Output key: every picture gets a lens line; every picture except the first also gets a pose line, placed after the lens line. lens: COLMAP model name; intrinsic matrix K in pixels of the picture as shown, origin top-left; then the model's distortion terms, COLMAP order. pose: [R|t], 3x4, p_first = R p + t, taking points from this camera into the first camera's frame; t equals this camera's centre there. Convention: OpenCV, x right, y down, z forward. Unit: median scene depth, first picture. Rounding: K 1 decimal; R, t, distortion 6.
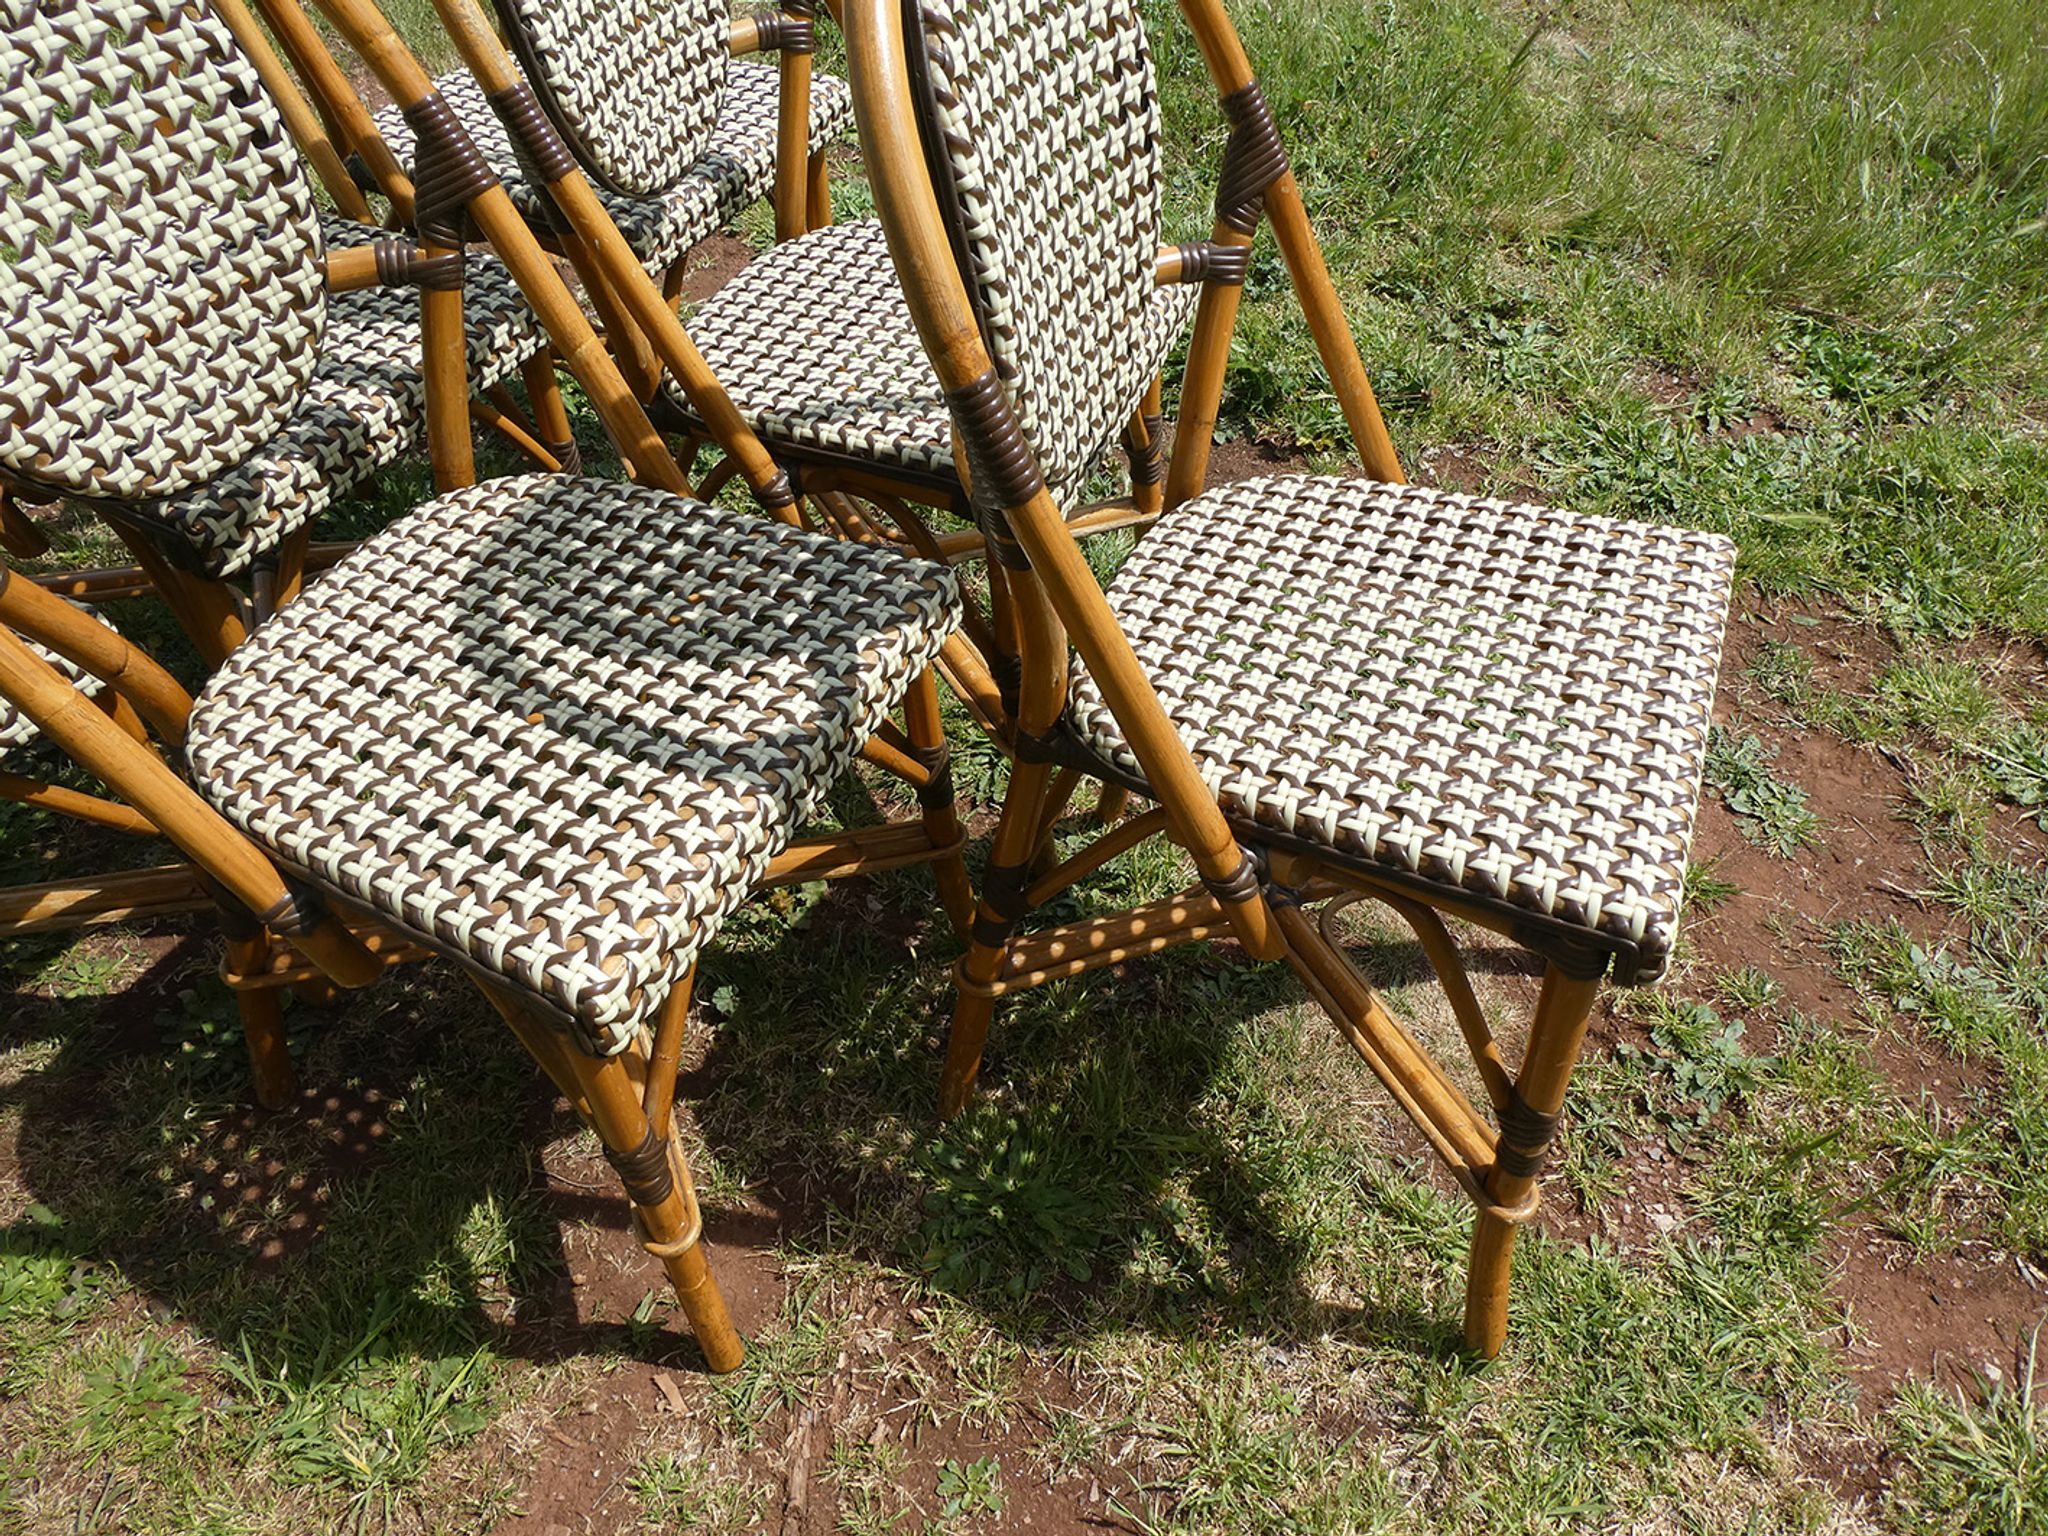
lens RADIAL K [[1454.9, 0, 1034.0], [0, 1454.9, 759.0], [0, 0, 1]] dist [0.006571, -0.006612]
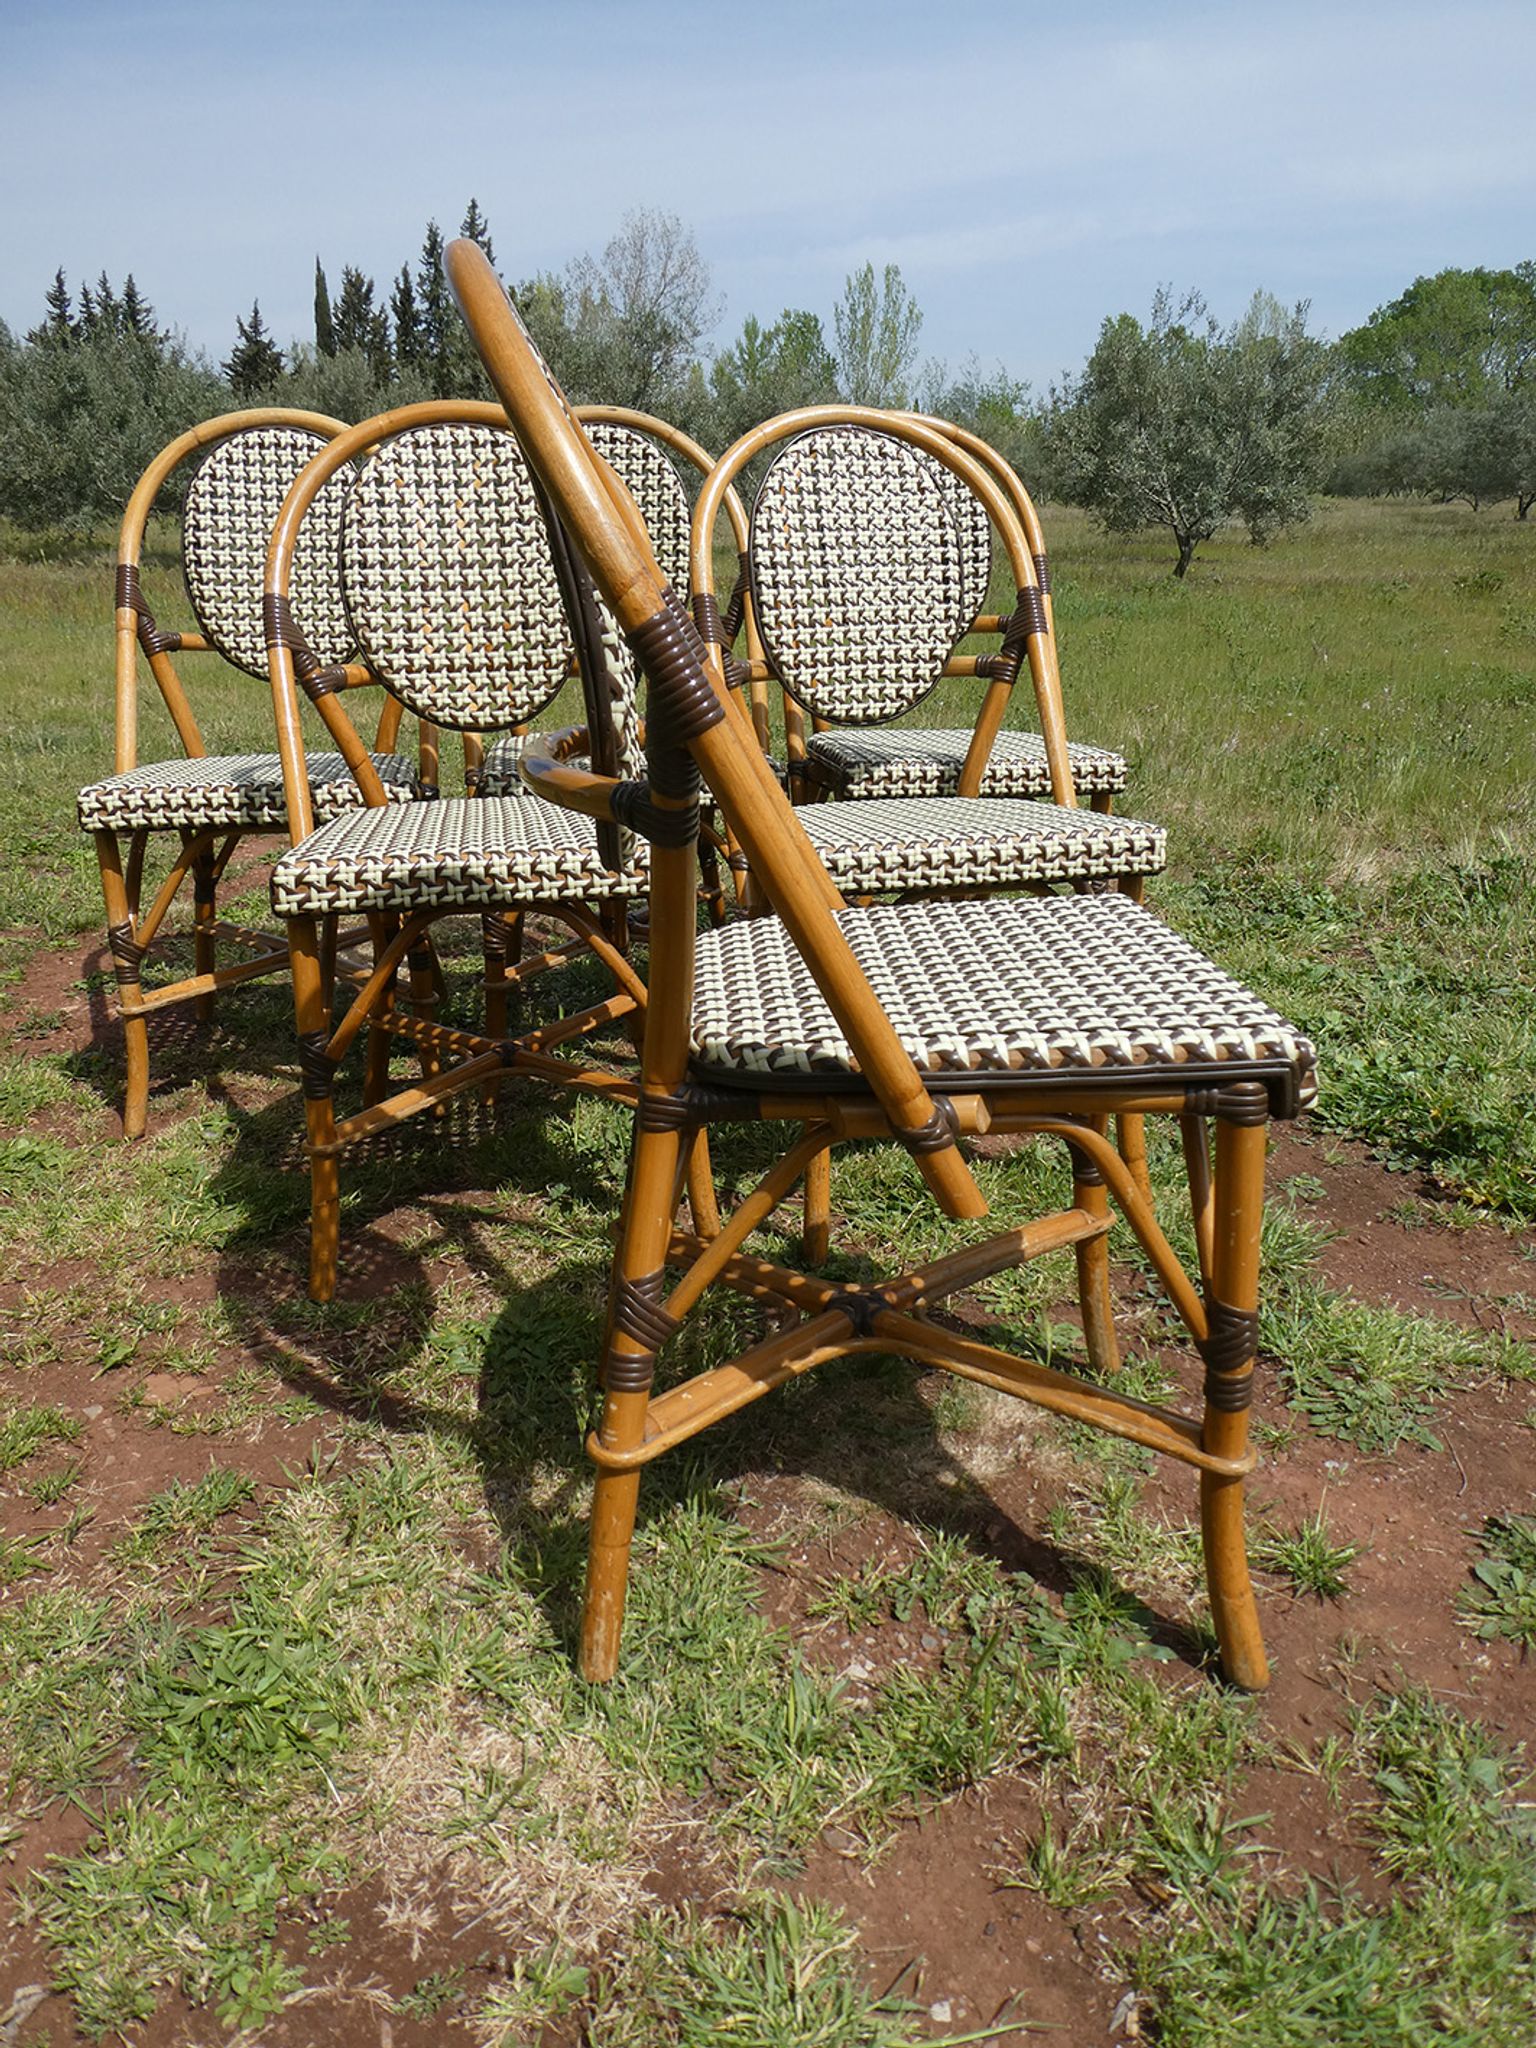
lens RADIAL K [[1454.9, 0, 763.5], [0, 1454.9, 1032.5], [0, 0, 1]] dist [0.006571, -0.006612]
pose [[0.591982, 0.239221, -0.769630, 1.037902], [-0.574237, 0.795247, -0.194507, 0.230500], [0.565516, 0.557095, 0.608142, 0.238766]]
